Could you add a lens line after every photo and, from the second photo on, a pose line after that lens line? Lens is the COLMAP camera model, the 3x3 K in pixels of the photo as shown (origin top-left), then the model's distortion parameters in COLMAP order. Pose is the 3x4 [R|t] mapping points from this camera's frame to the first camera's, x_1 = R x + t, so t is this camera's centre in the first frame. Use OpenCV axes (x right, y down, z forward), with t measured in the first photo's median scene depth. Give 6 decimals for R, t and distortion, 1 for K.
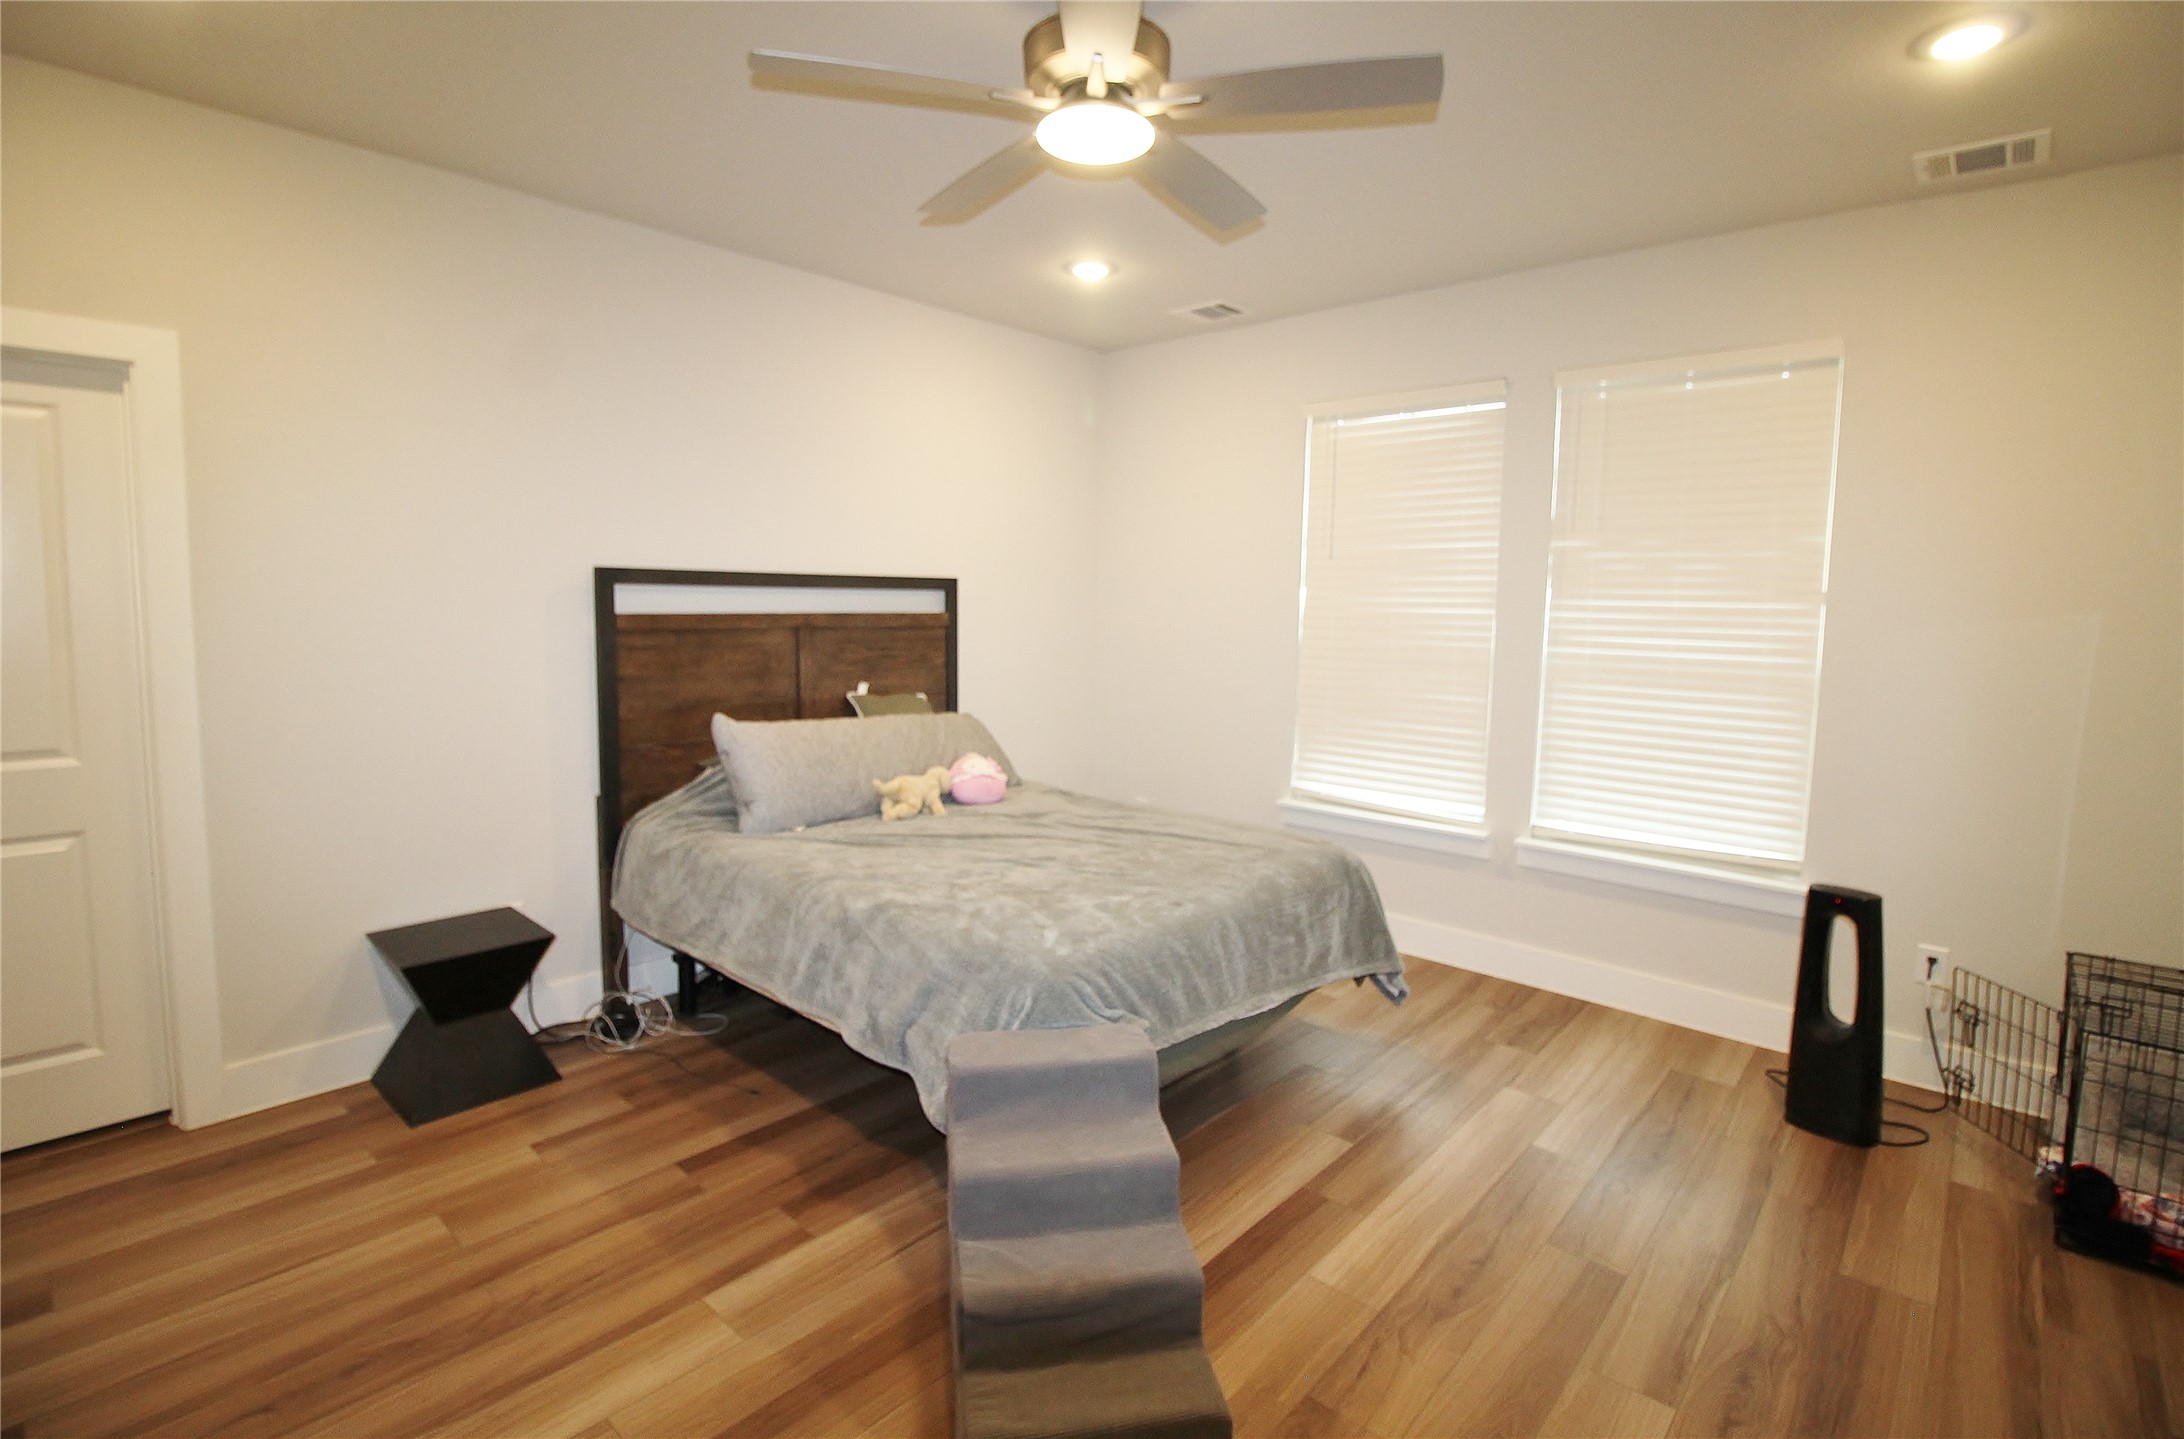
lens RADIAL K [[1005.9, 0, 1092.6], [0, 1005.9, 695.9], [0, 0, 1]] dist [-0.001081, -0.020644]
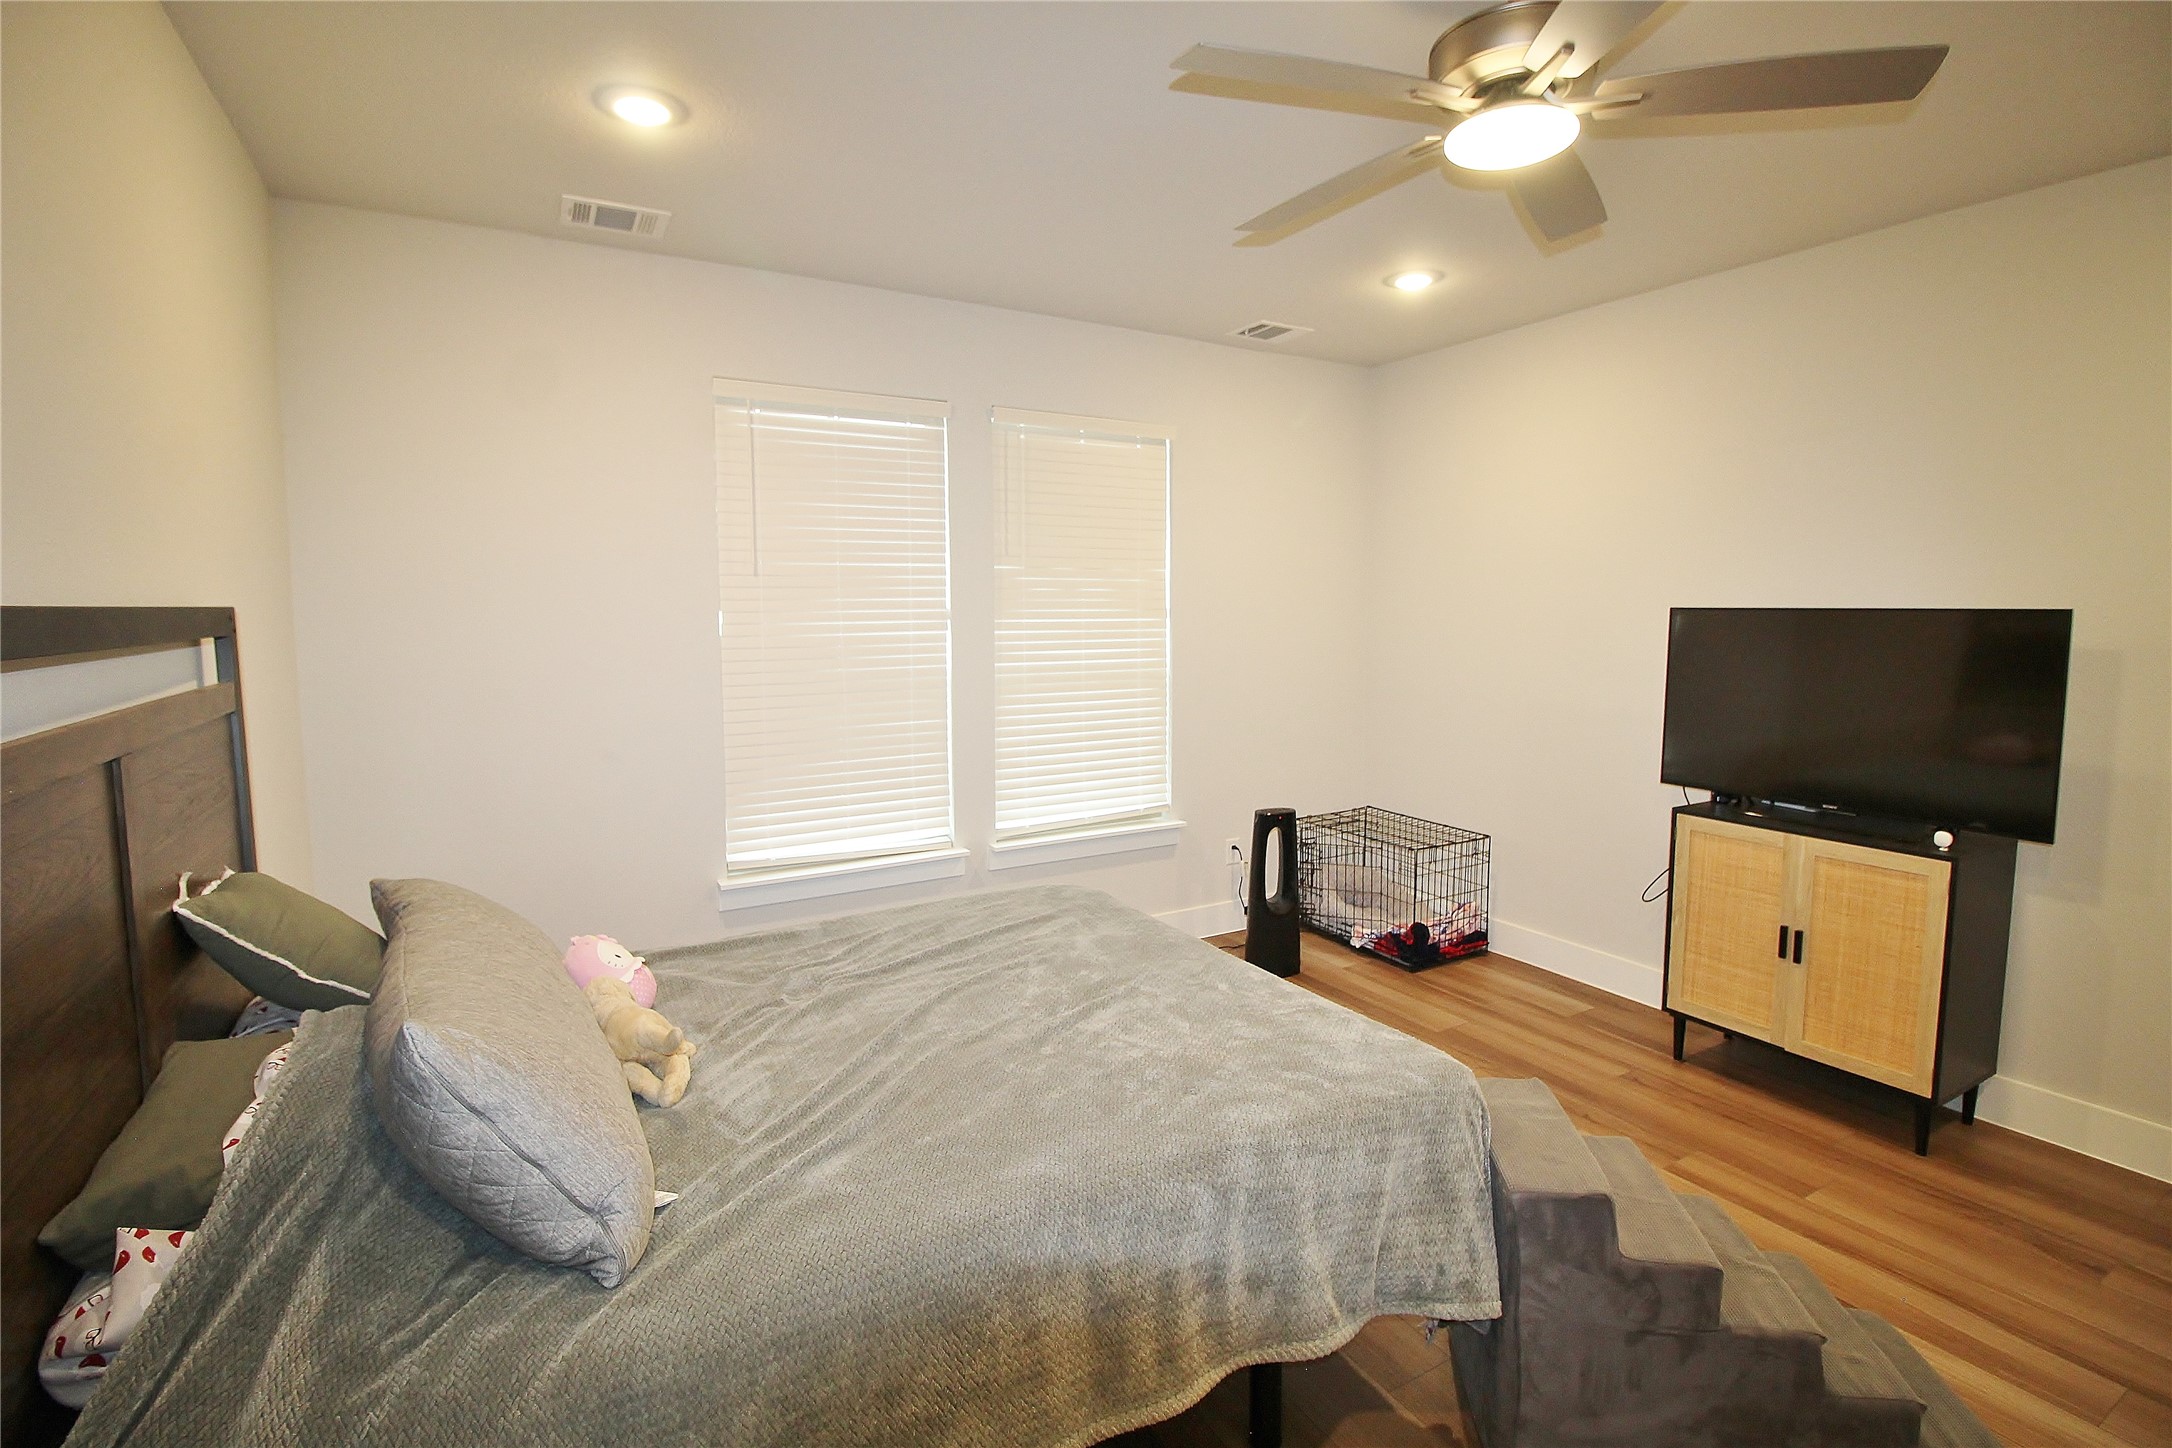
lens RADIAL K [[1008.1, 0, 1086.2], [0, 1008.1, 697.4], [0, 0, 1]] dist [-0.010728, -0.000392]
pose [[0.298089, -0.107471, 0.948469, -0.559161], [0.097801, 0.991851, 0.081649, -0.093600], [-0.949515, 0.068423, 0.306171, 0.597163]]
